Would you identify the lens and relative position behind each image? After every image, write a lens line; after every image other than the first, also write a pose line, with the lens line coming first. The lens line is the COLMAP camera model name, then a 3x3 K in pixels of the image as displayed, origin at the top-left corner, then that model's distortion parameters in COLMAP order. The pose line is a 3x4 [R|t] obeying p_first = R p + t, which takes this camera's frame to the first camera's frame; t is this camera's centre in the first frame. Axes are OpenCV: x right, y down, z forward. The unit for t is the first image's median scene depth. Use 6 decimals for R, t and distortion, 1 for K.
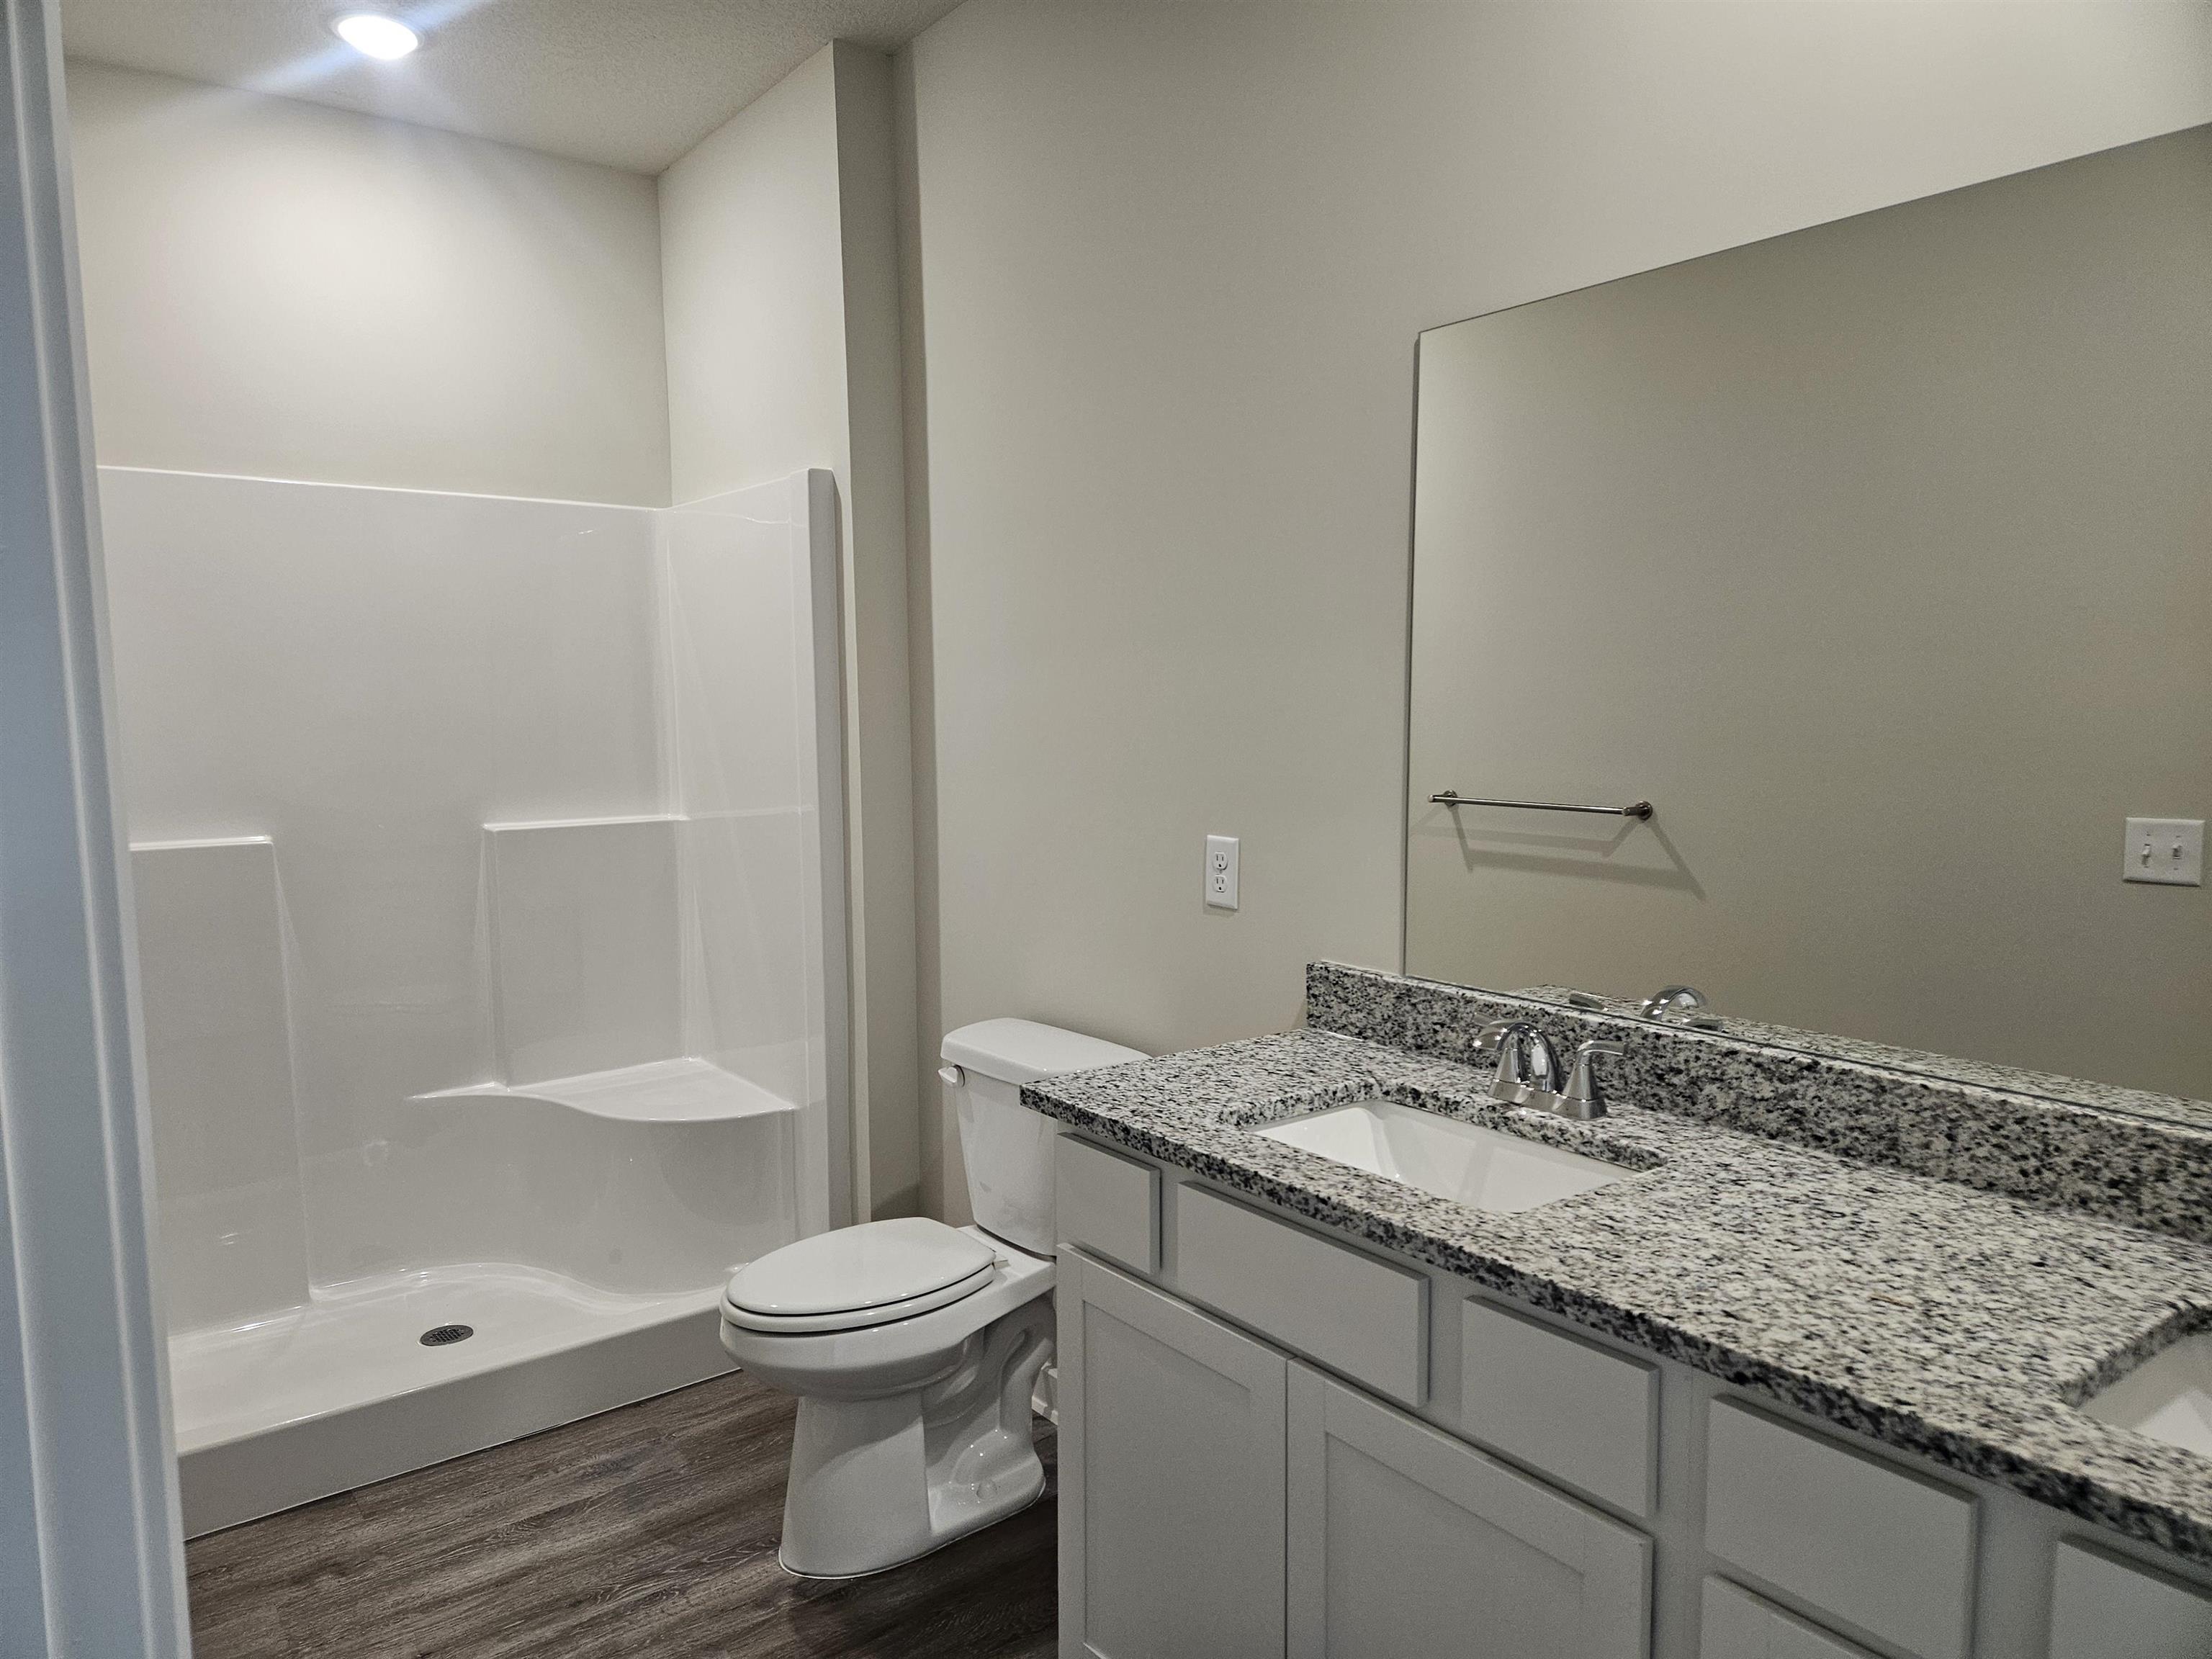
lens RADIAL K [[1473.3, 0, 1104.4], [0, 1473.3, 837.5], [0, 0, 1]] dist [0.055279, -0.035193]
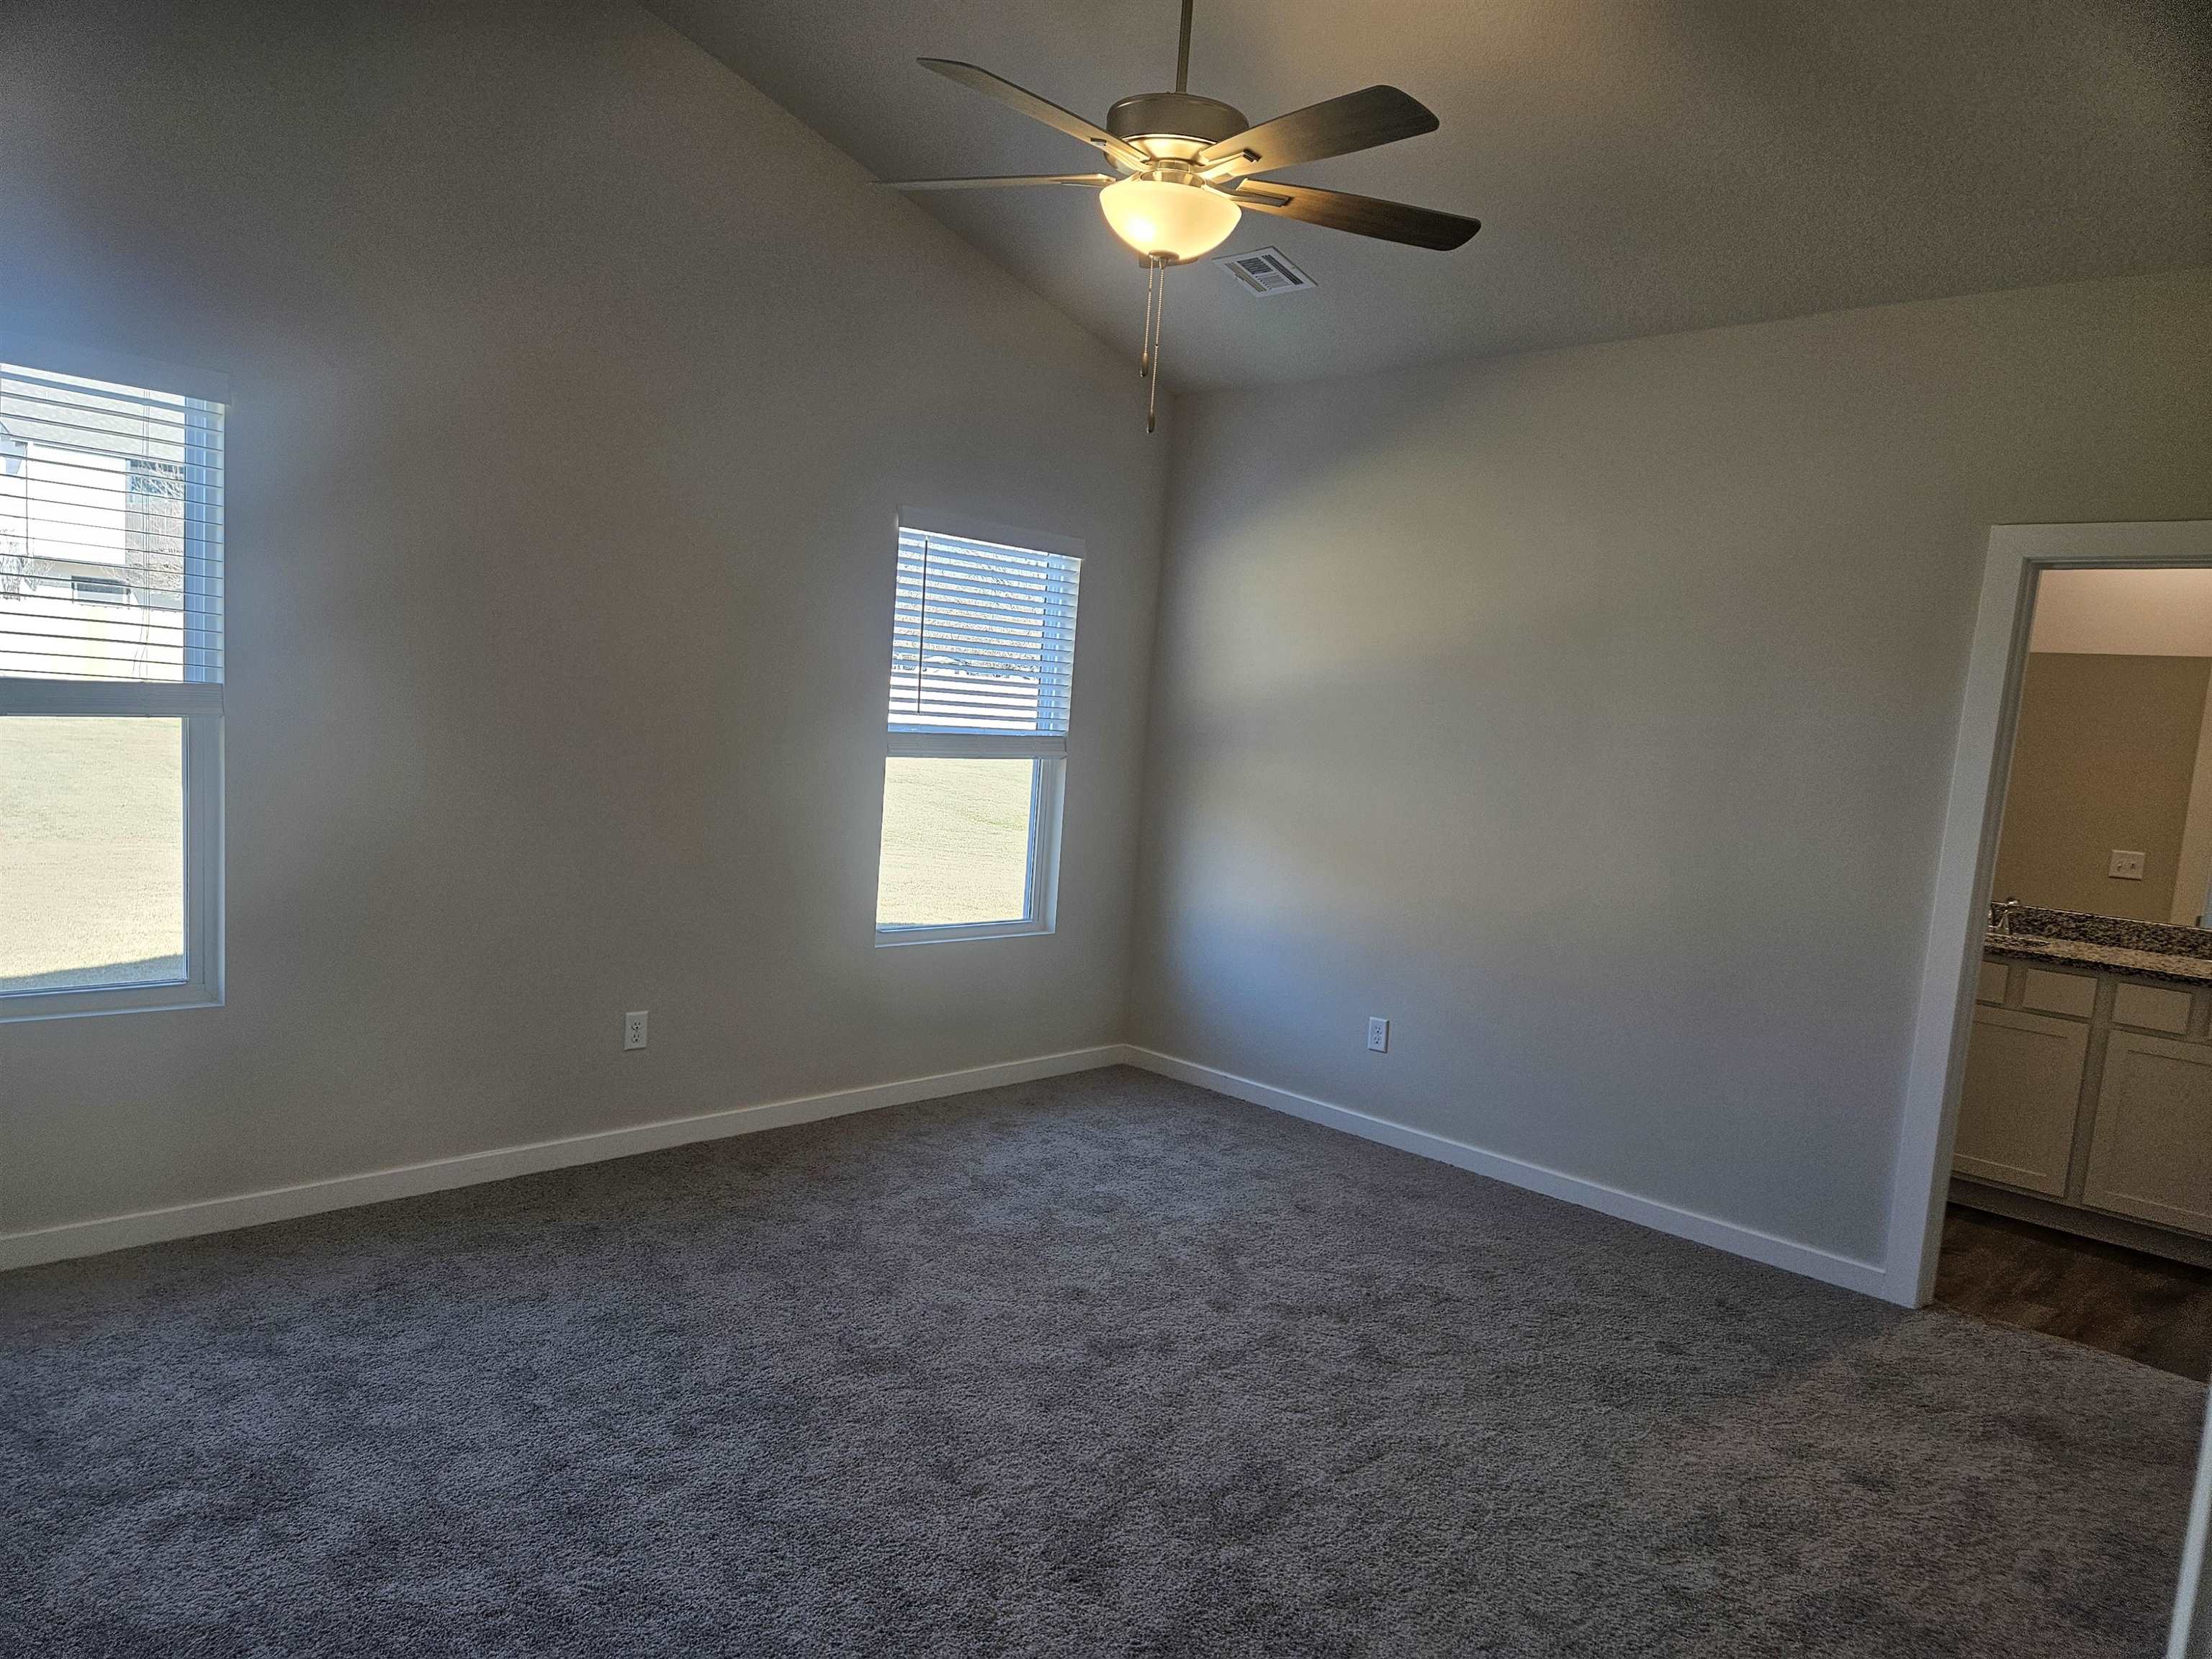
lens RADIAL K [[1473.3, 0, 1086.8], [0, 1473.3, 850.9], [0, 0, 1]] dist [0.055279, -0.035193]
pose [[0.987298, 0.059464, 0.147331, -2.178681], [-0.060264, 0.998182, 0.000971, 0.142778], [-0.147005, -0.009838, 0.989087, -1.898686]]
